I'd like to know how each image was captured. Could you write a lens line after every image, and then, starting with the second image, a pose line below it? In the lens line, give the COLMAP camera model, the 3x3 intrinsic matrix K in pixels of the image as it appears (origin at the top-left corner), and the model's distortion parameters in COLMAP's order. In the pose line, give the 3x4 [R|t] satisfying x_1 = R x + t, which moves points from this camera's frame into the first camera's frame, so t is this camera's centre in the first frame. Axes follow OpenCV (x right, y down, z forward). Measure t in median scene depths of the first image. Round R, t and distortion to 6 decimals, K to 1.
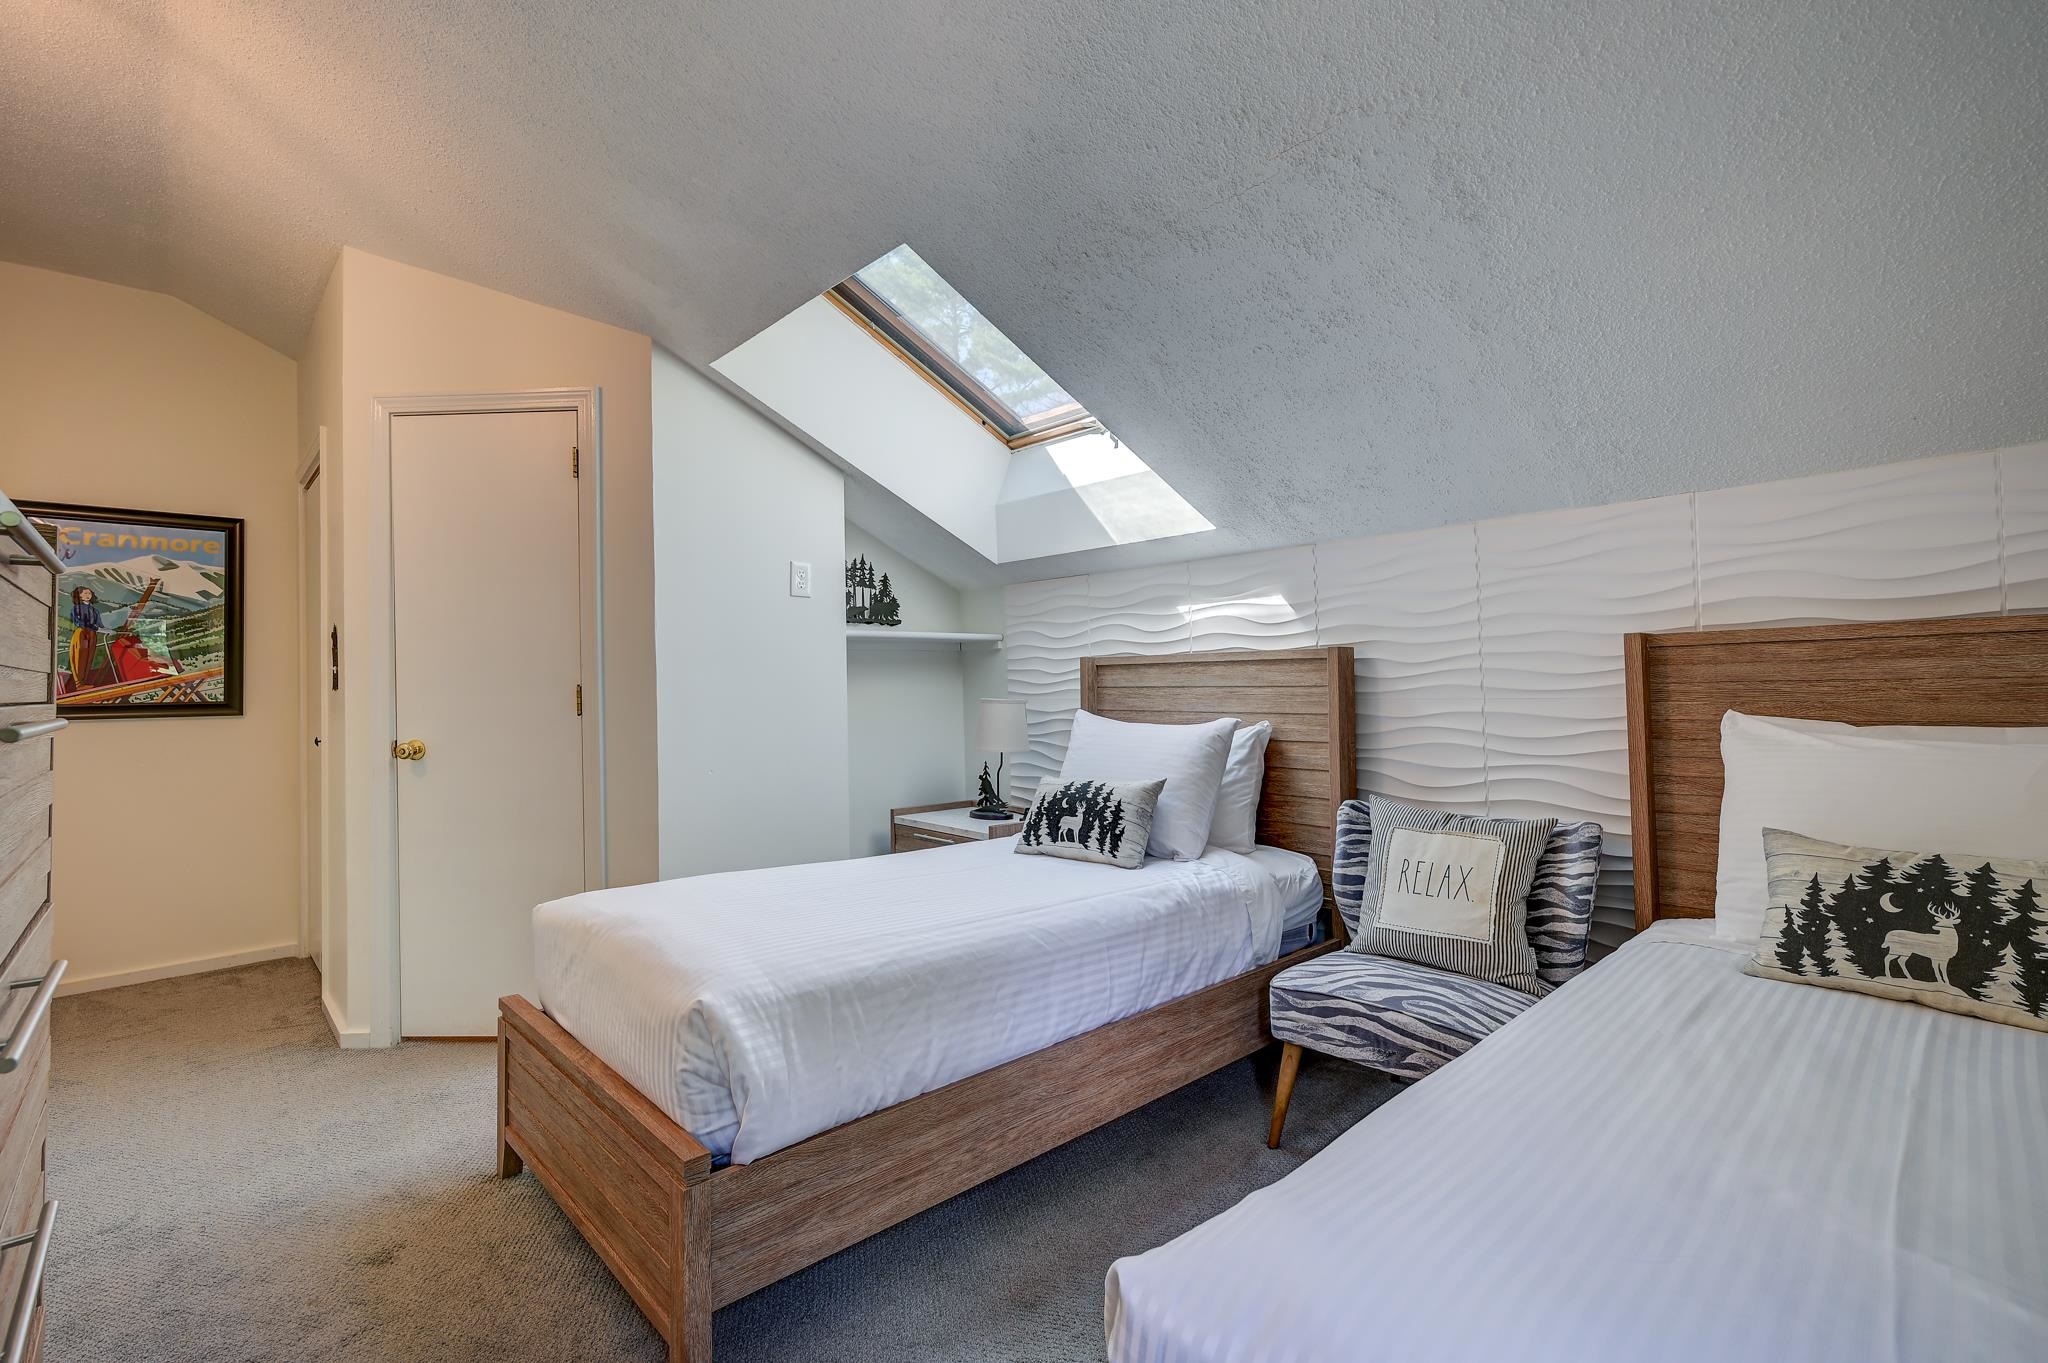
lens RADIAL K [[925.8, 0, 1026.3], [0, 925.8, 679.7], [0, 0, 1]] dist [0.000641, -0.000422]
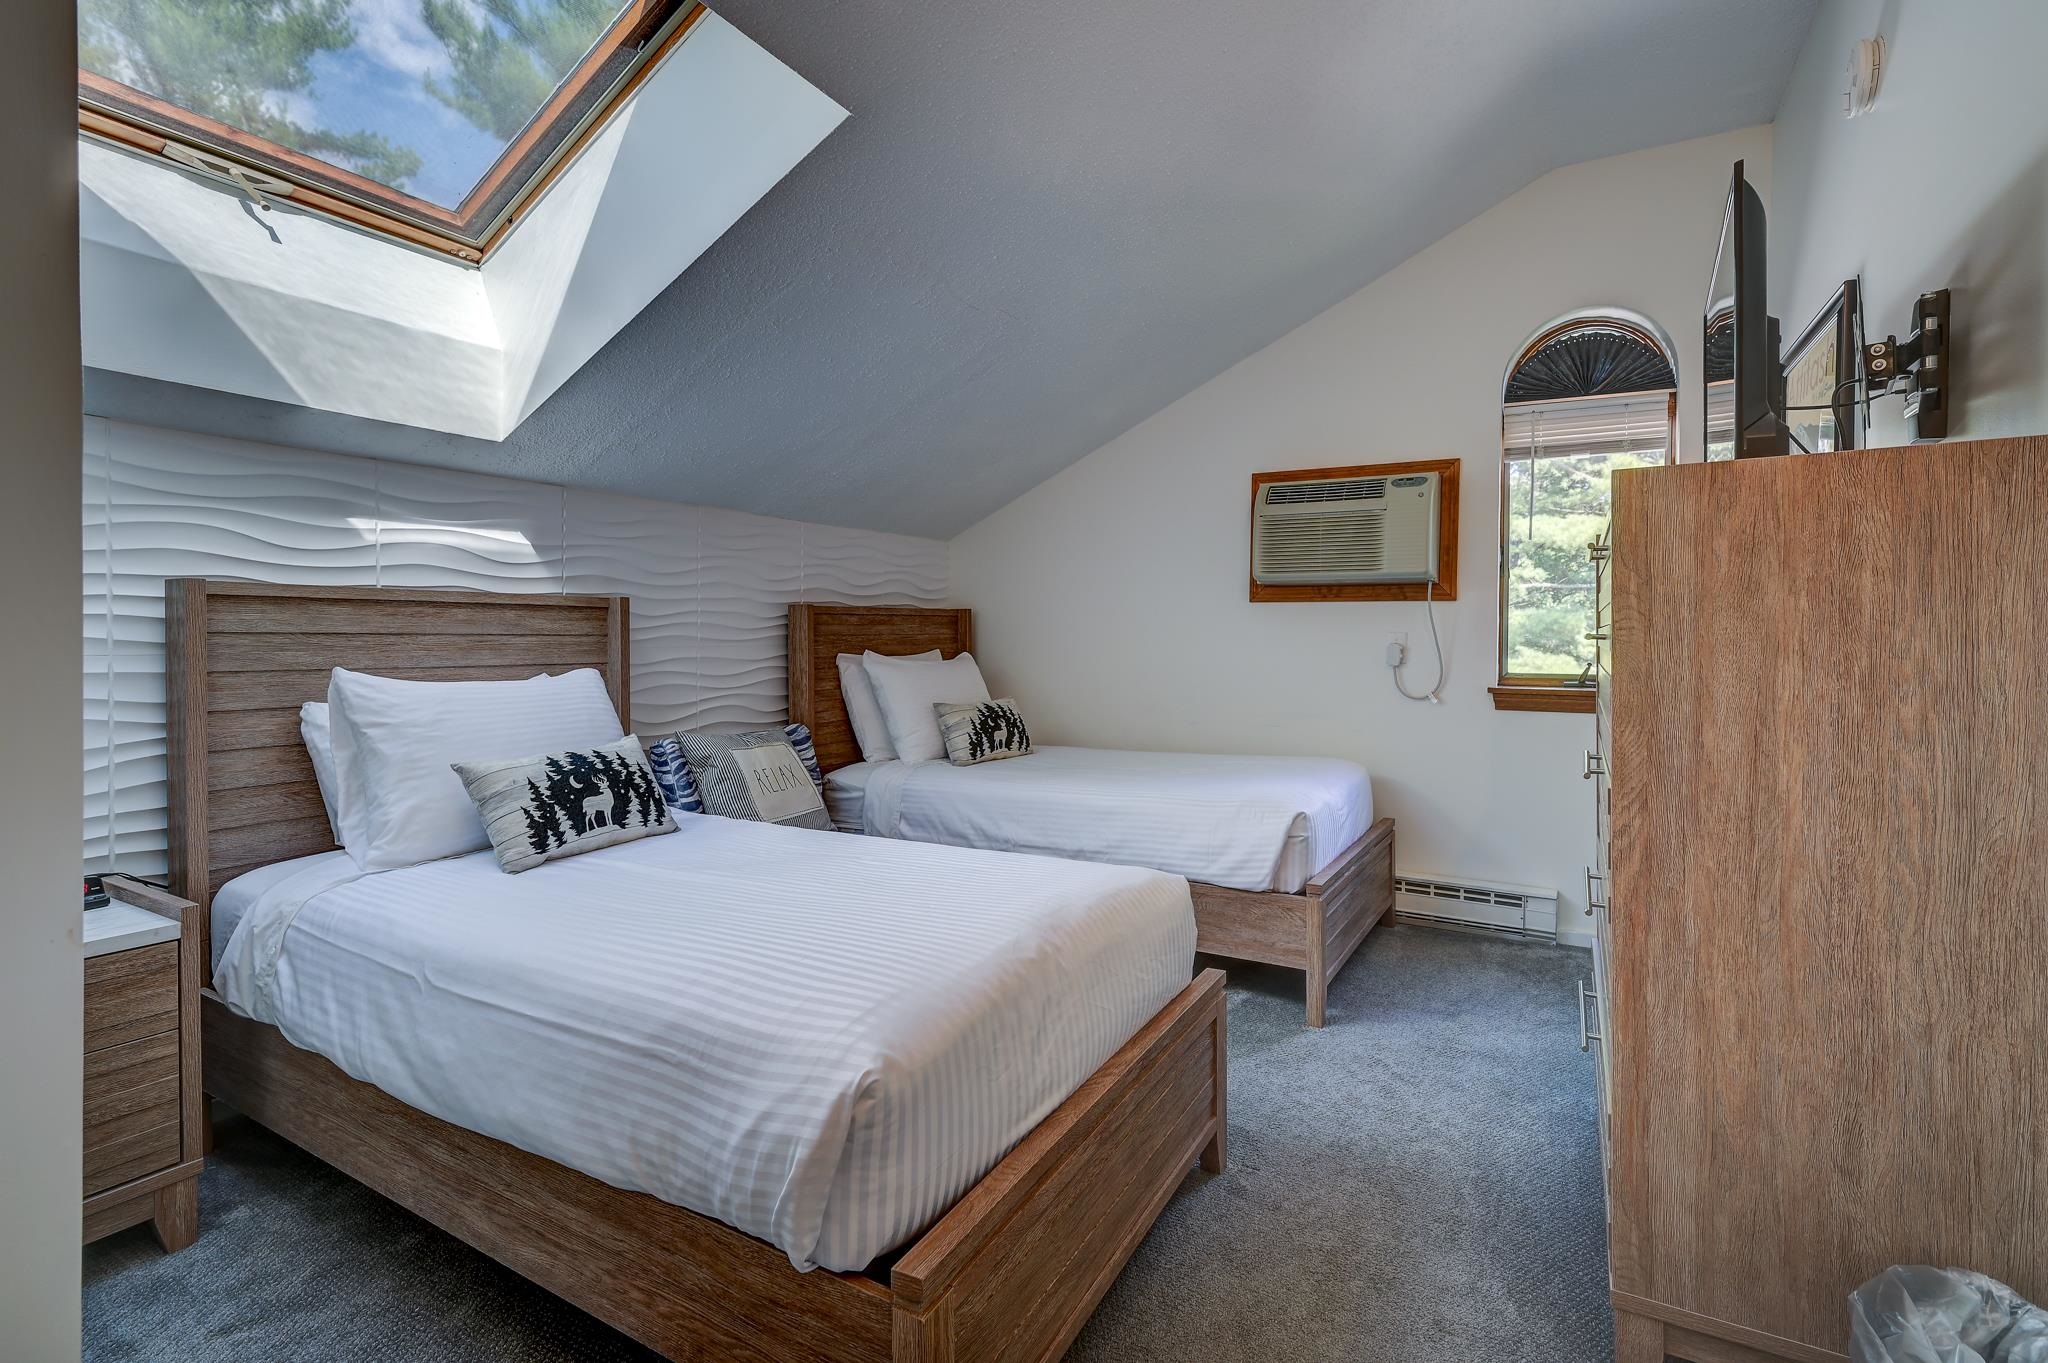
lens RADIAL K [[925.8, 0, 1027.5], [0, 925.8, 667.4], [0, 0, 1]] dist [0.000641, -0.000422]
pose [[-0.297267, -0.020525, 0.954574, -0.806905], [-0.005794, 0.999789, 0.019692, 0.020398], [-0.954777, 0.000323, -0.297323, 0.876538]]
